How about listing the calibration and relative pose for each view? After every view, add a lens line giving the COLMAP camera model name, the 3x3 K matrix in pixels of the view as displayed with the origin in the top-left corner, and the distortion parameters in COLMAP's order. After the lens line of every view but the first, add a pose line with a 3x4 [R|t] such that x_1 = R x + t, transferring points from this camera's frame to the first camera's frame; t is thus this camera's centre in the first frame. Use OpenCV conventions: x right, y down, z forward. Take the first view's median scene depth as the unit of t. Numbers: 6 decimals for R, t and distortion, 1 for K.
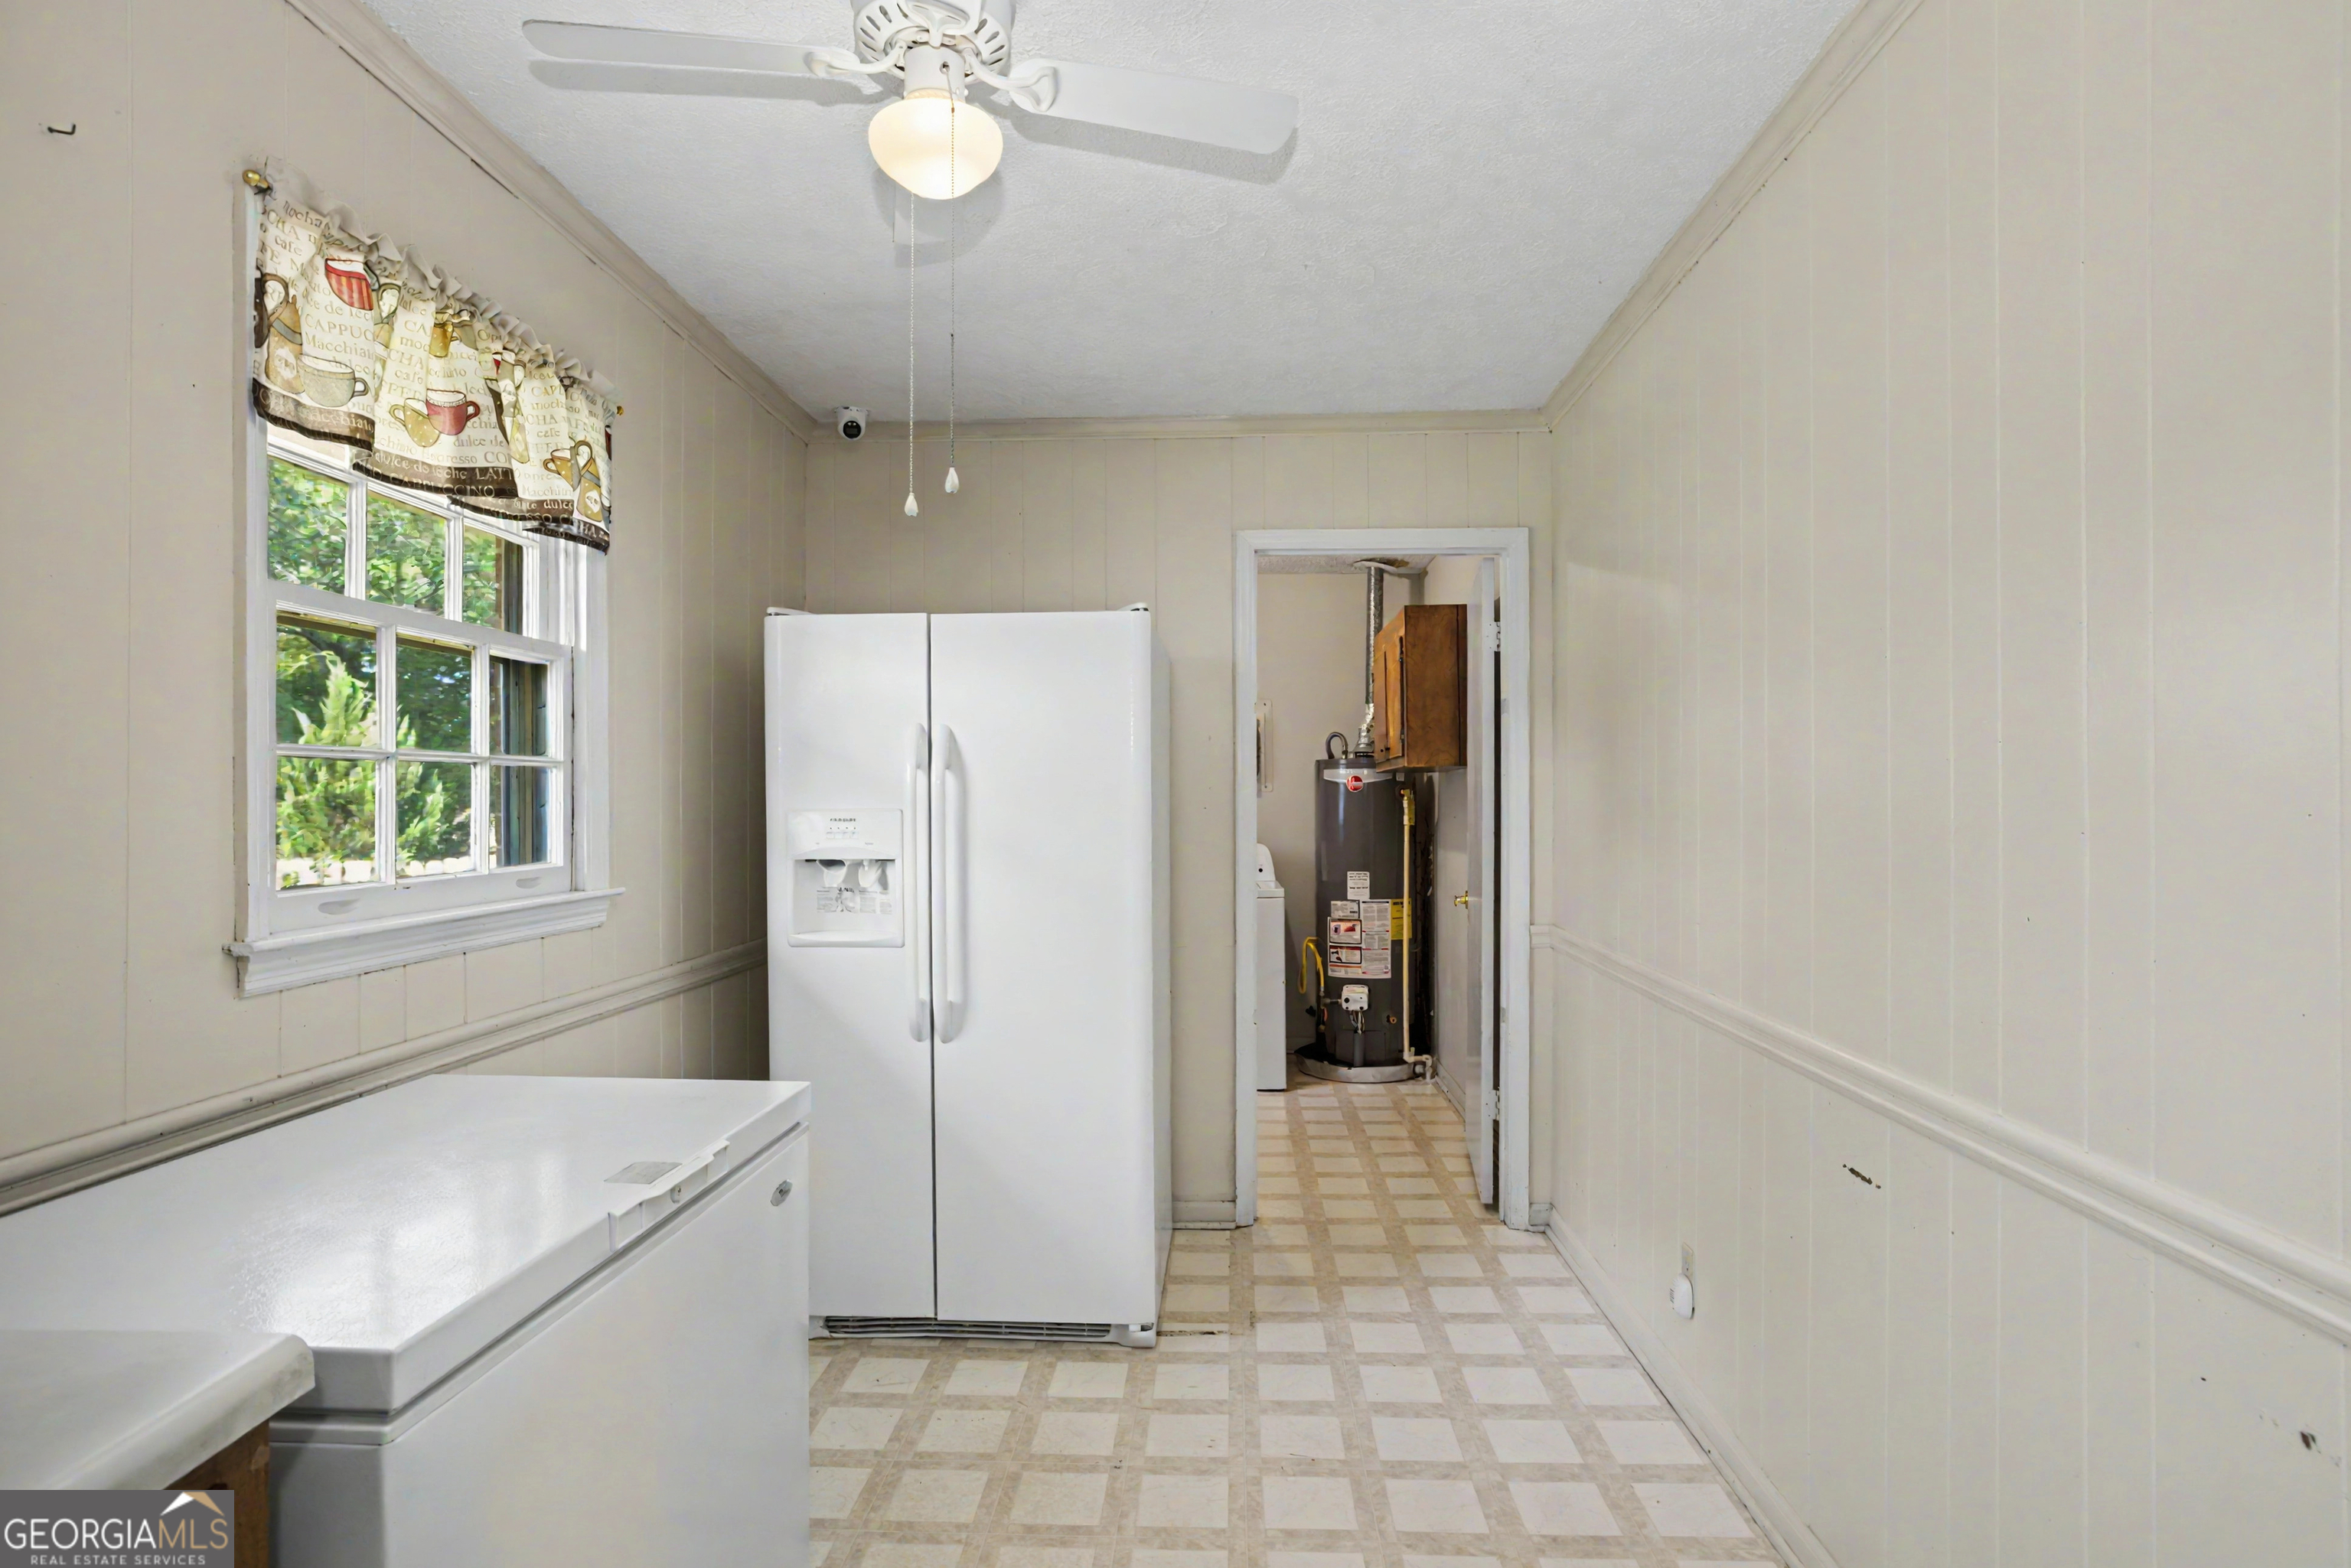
lens RADIAL K [[1226.7, 0, 1181.1], [0, 1226.7, 803.1], [0, 0, 1]] dist [-0.013049, 0.002391]
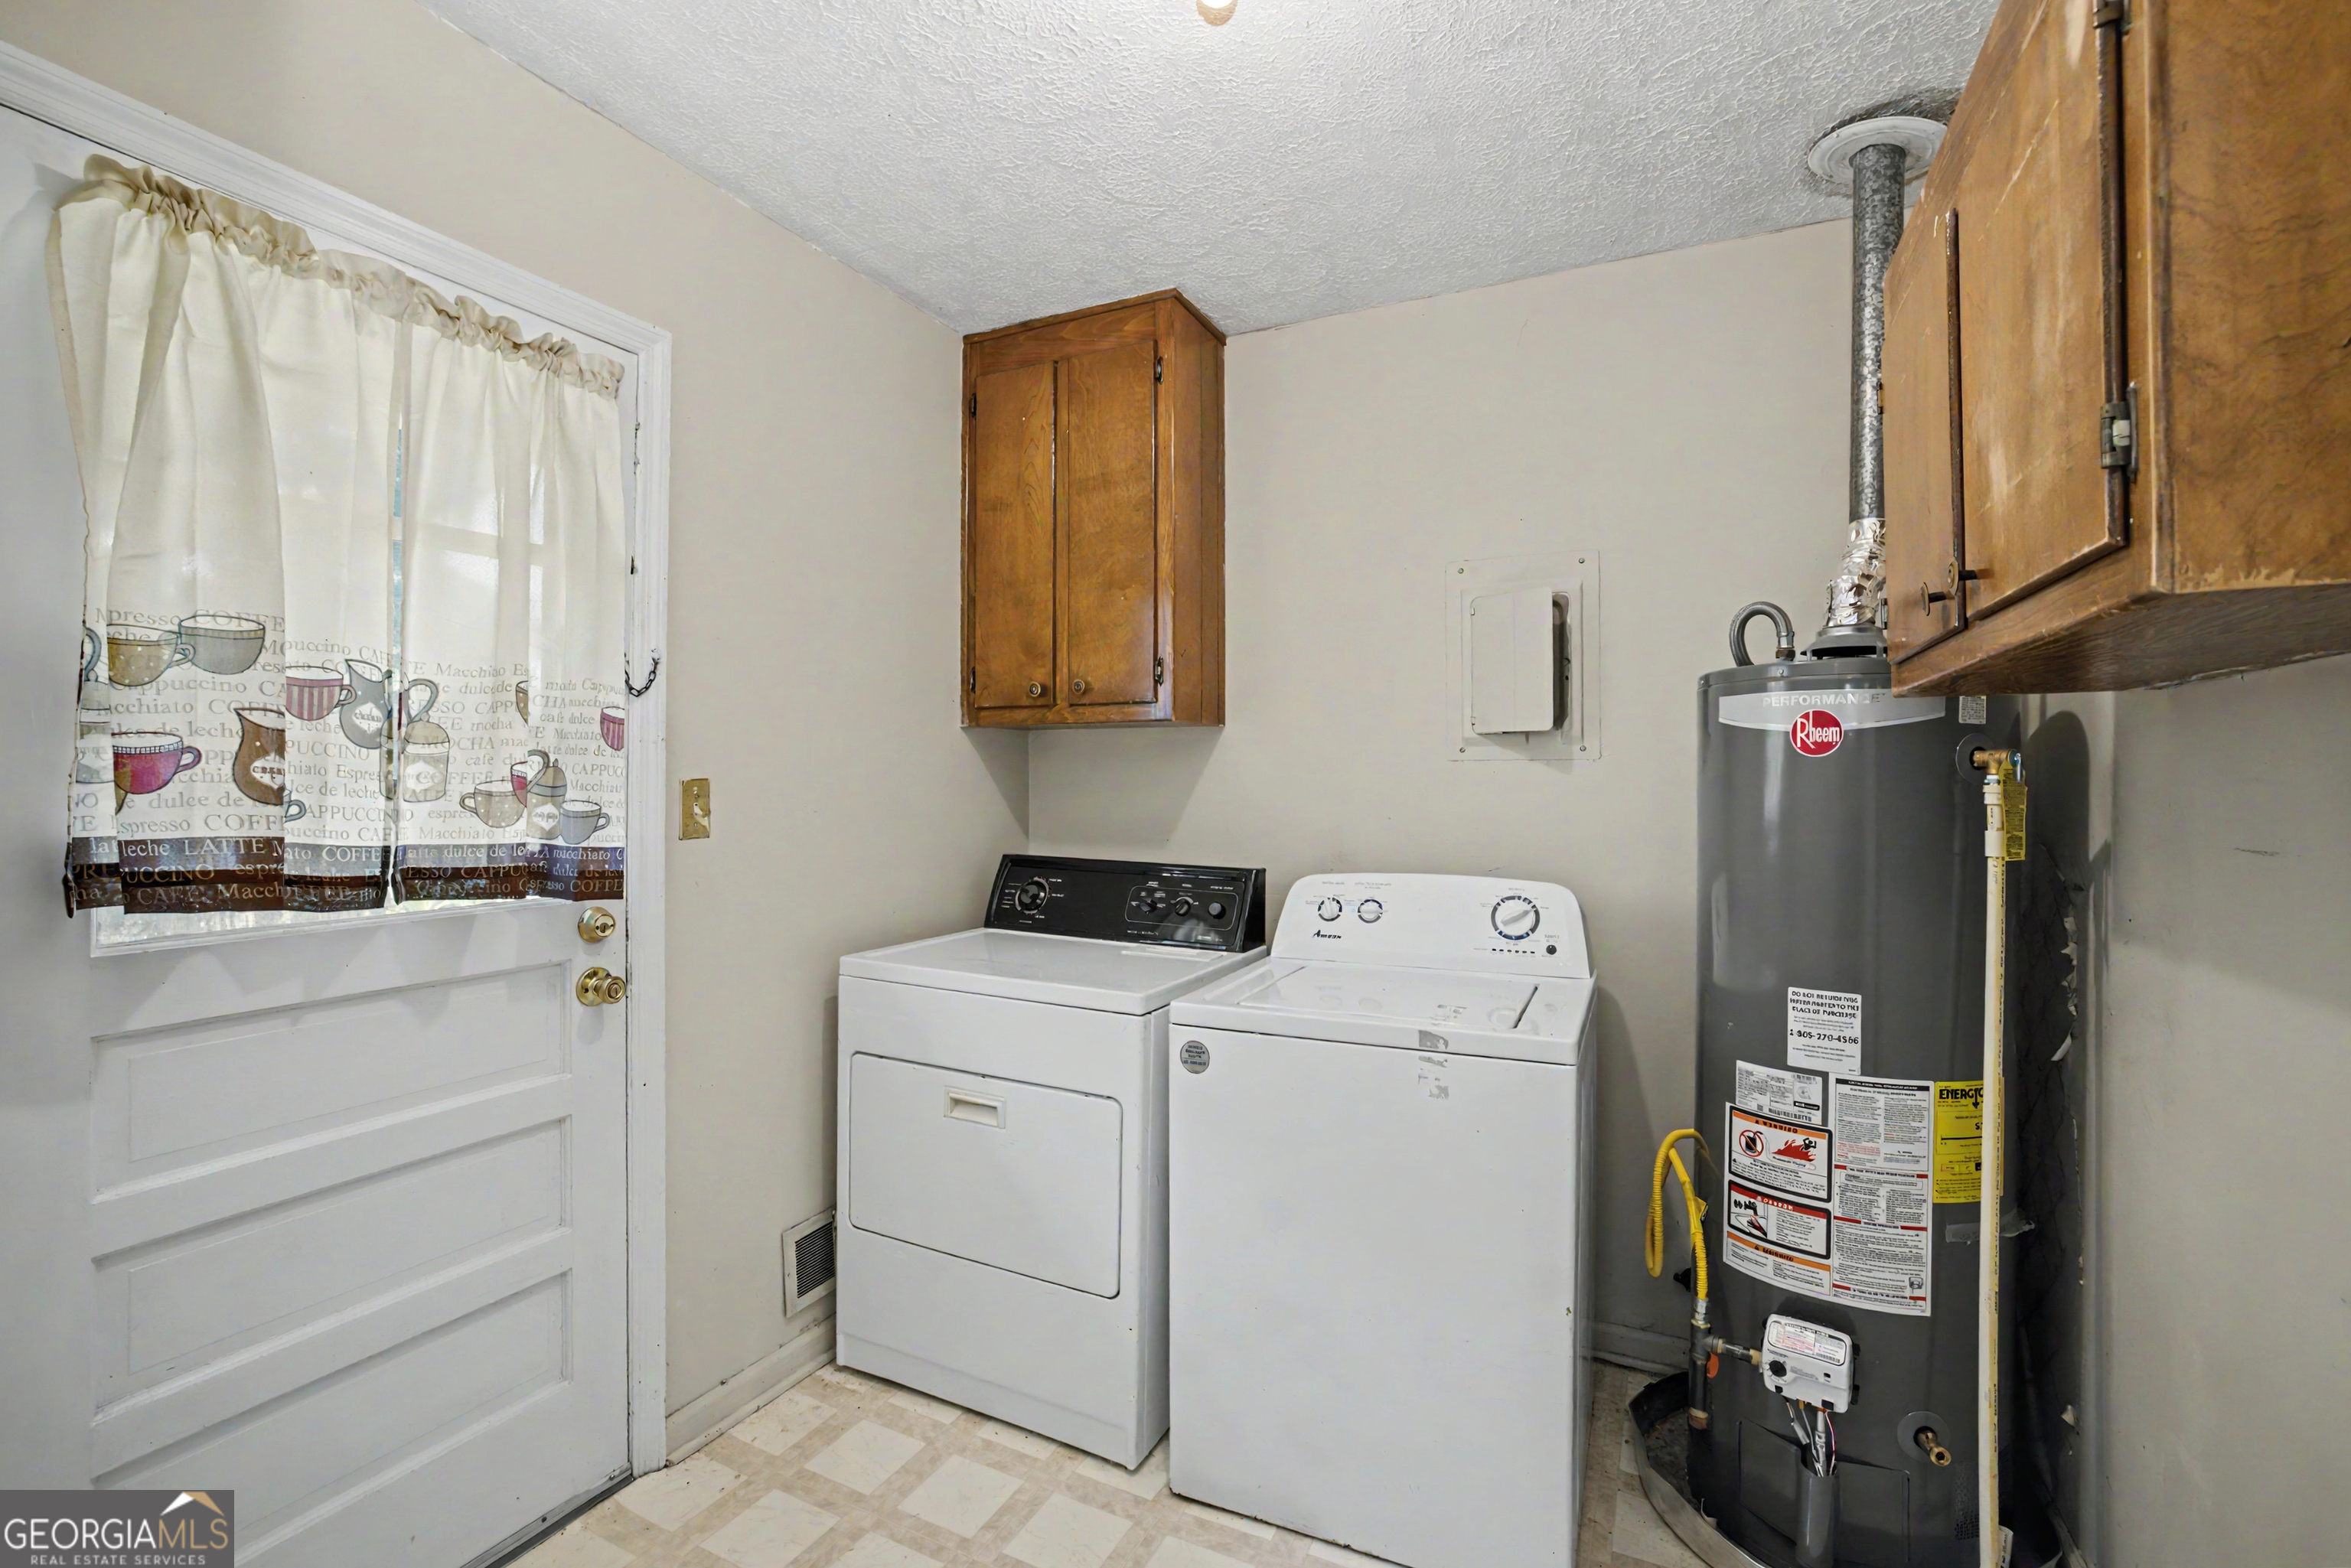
lens RADIAL K [[1047.8, 0, 1156.3], [0, 1047.8, 768.7], [0, 0, 1]] dist [-0.035443, 0.009096]
pose [[0.908571, 0.004612, -0.417704, 0.094725], [-0.002711, 0.999983, 0.005143, -0.006812], [0.417721, -0.003540, 0.908569, 0.657082]]
